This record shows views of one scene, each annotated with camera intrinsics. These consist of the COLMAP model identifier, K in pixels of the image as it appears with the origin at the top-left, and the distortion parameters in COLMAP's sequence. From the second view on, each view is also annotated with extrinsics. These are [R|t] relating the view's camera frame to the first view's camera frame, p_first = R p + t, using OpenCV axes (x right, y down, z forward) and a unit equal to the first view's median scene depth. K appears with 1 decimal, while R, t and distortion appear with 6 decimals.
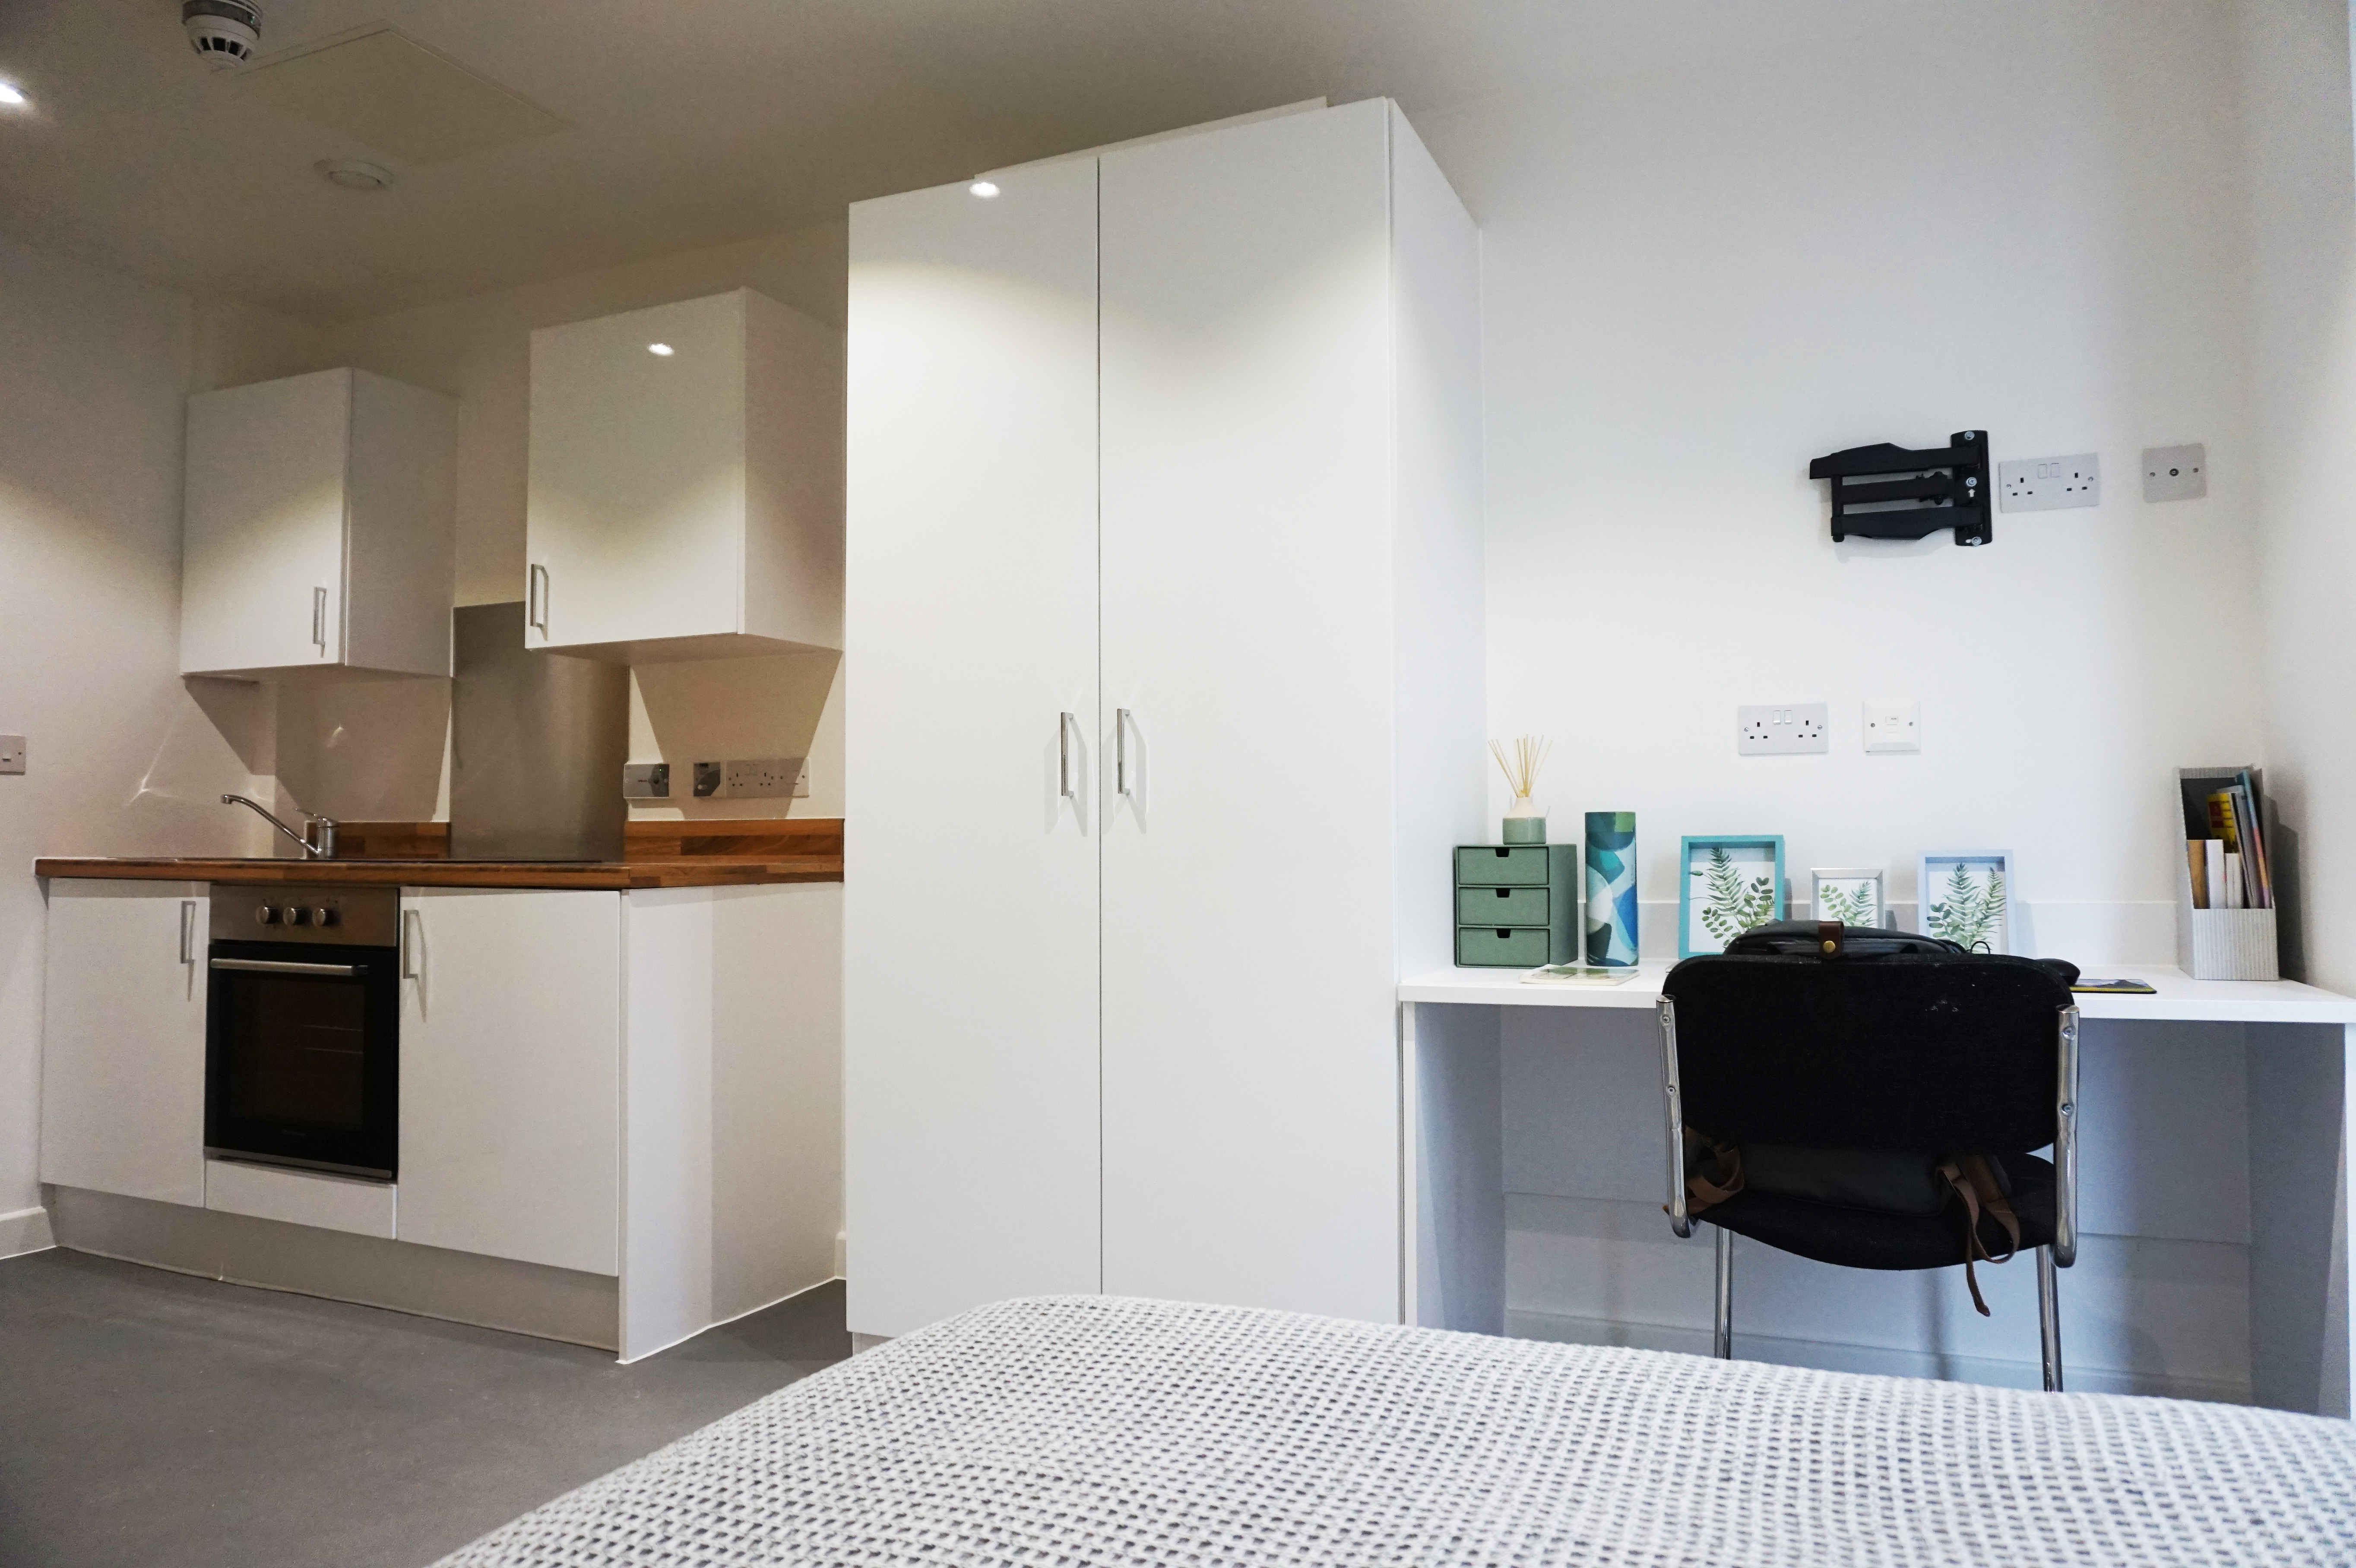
lens RADIAL K [[1585.3, 0, 1176.3], [0, 1585.3, 785.0], [0, 0, 1]] dist [0.006543, 0.002213]
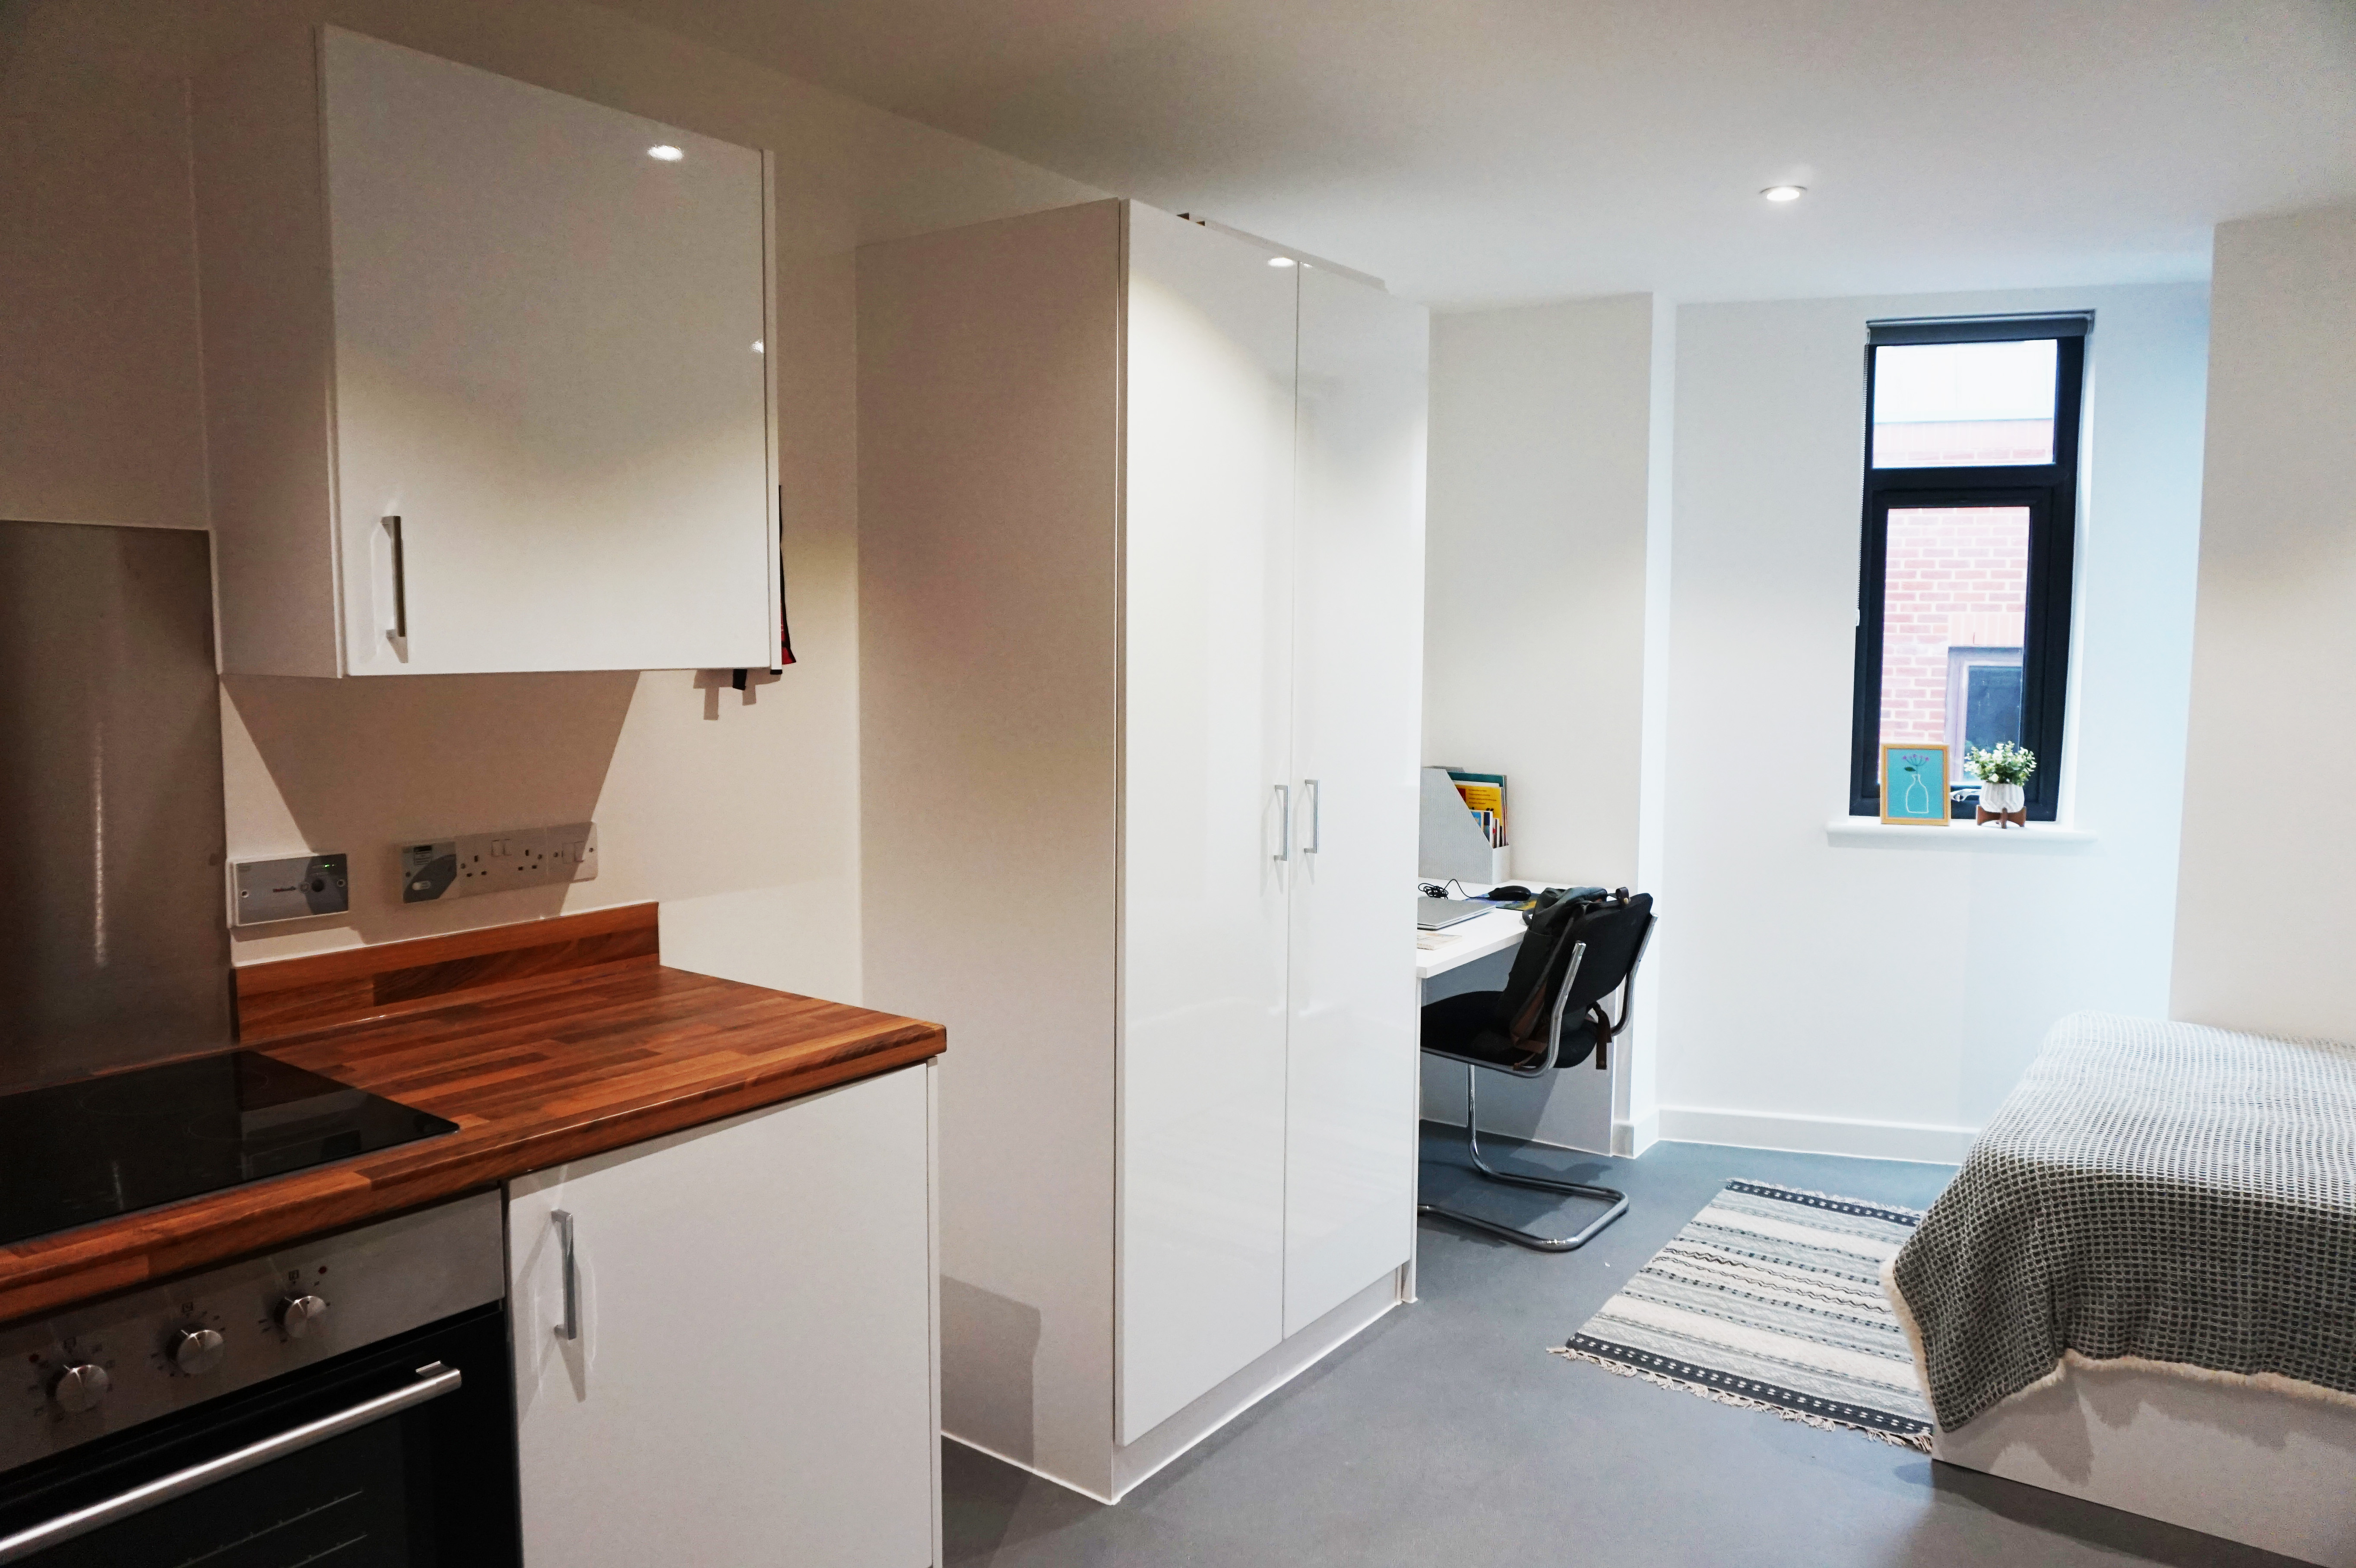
lens RADIAL K [[1585.3, 0, 1184.0], [0, 1585.3, 775.4], [0, 0, 1]] dist [0.006543, 0.002213]
pose [[0.203487, -0.086346, 0.975263, -0.824232], [-0.045599, 0.994187, 0.097535, -0.111429], [-0.978015, -0.064318, 0.198366, 0.615538]]
